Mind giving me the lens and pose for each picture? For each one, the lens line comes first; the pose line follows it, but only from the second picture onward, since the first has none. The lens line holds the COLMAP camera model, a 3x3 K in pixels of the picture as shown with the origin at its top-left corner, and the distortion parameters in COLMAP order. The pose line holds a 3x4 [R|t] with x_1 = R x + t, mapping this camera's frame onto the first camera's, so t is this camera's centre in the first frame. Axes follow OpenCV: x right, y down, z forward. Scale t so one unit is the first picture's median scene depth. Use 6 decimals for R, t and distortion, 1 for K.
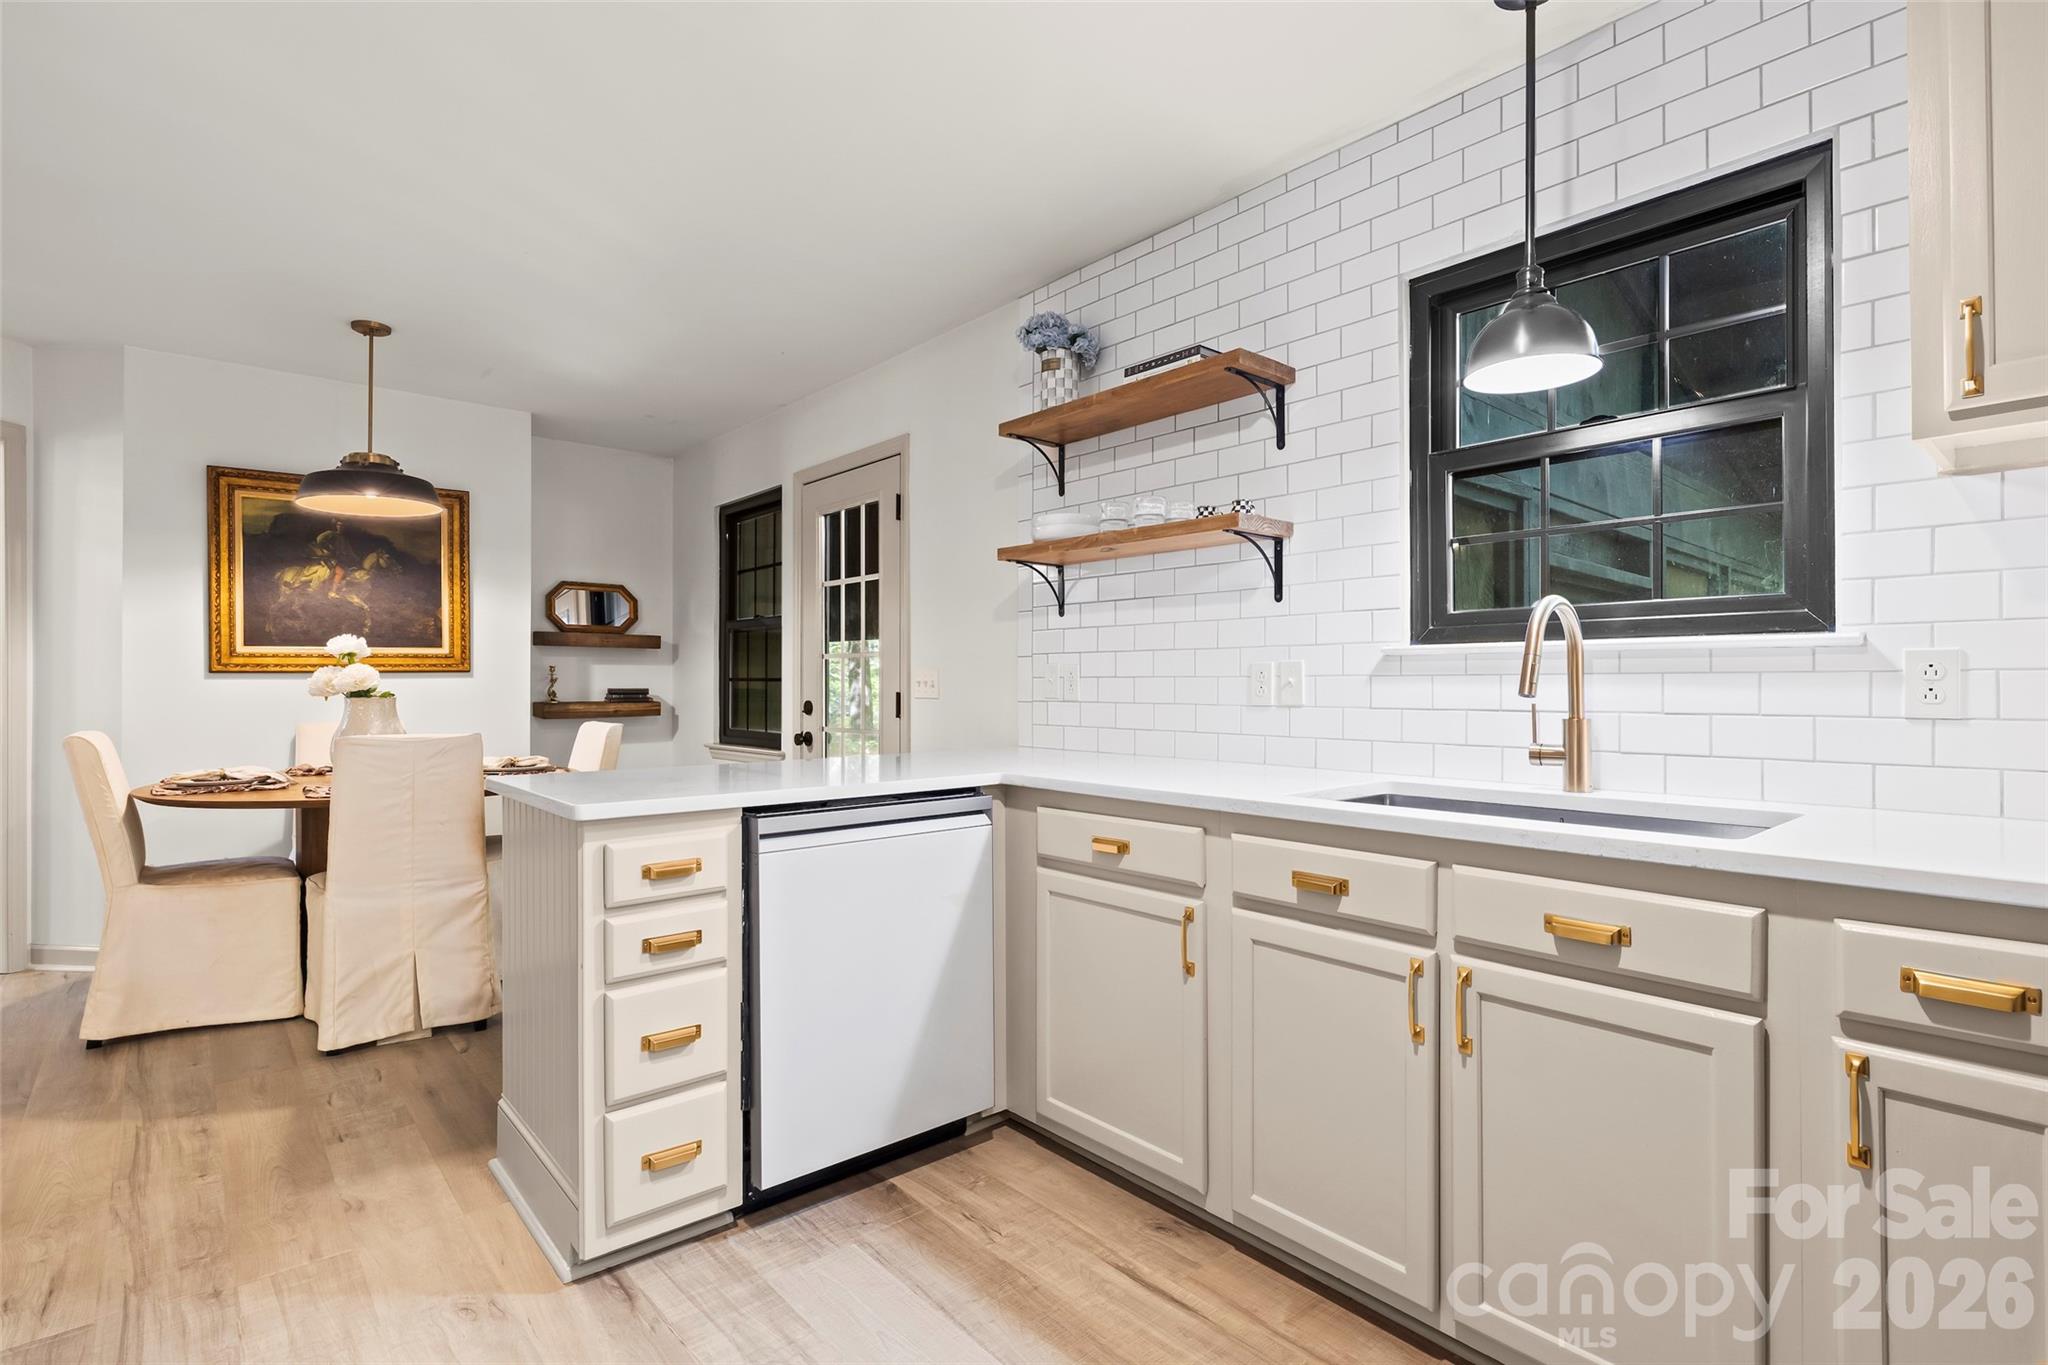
lens RADIAL K [[953.3, 0, 1026.0], [0, 953.3, 686.0], [0, 0, 1]] dist [-0.002969, 0.000778]
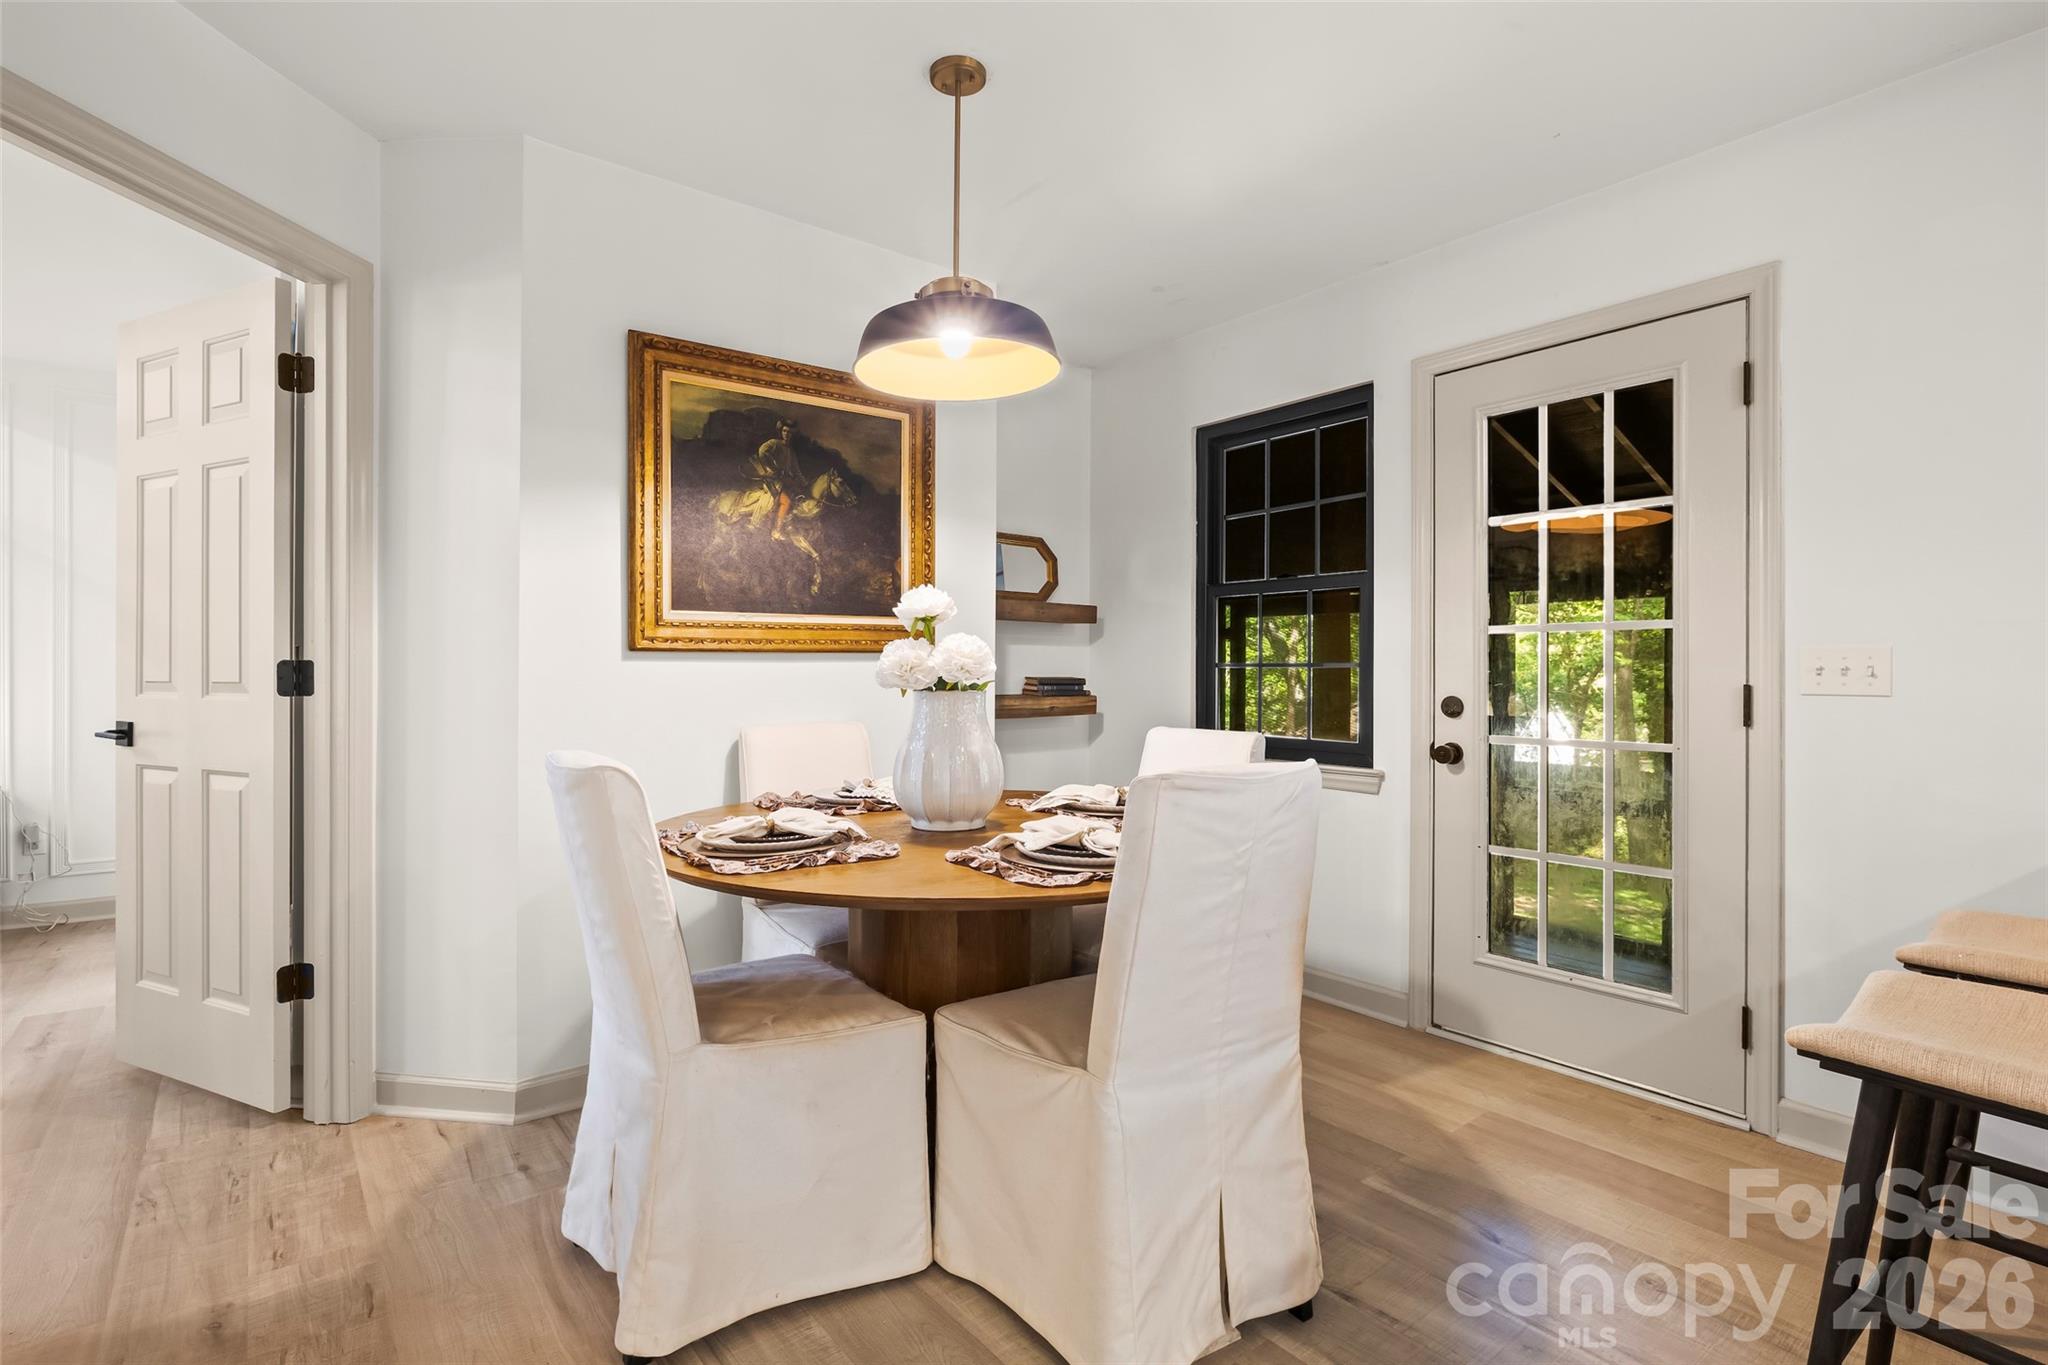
lens RADIAL K [[953.3, 0, 1030.9], [0, 953.3, 676.3], [0, 0, 1]] dist [-0.002969, 0.000778]
pose [[0.999058, 0.005341, -0.043059, -0.545853], [-0.005292, 0.999985, 0.001233, 0.001186], [0.043065, -0.001004, 0.999072, 0.357108]]
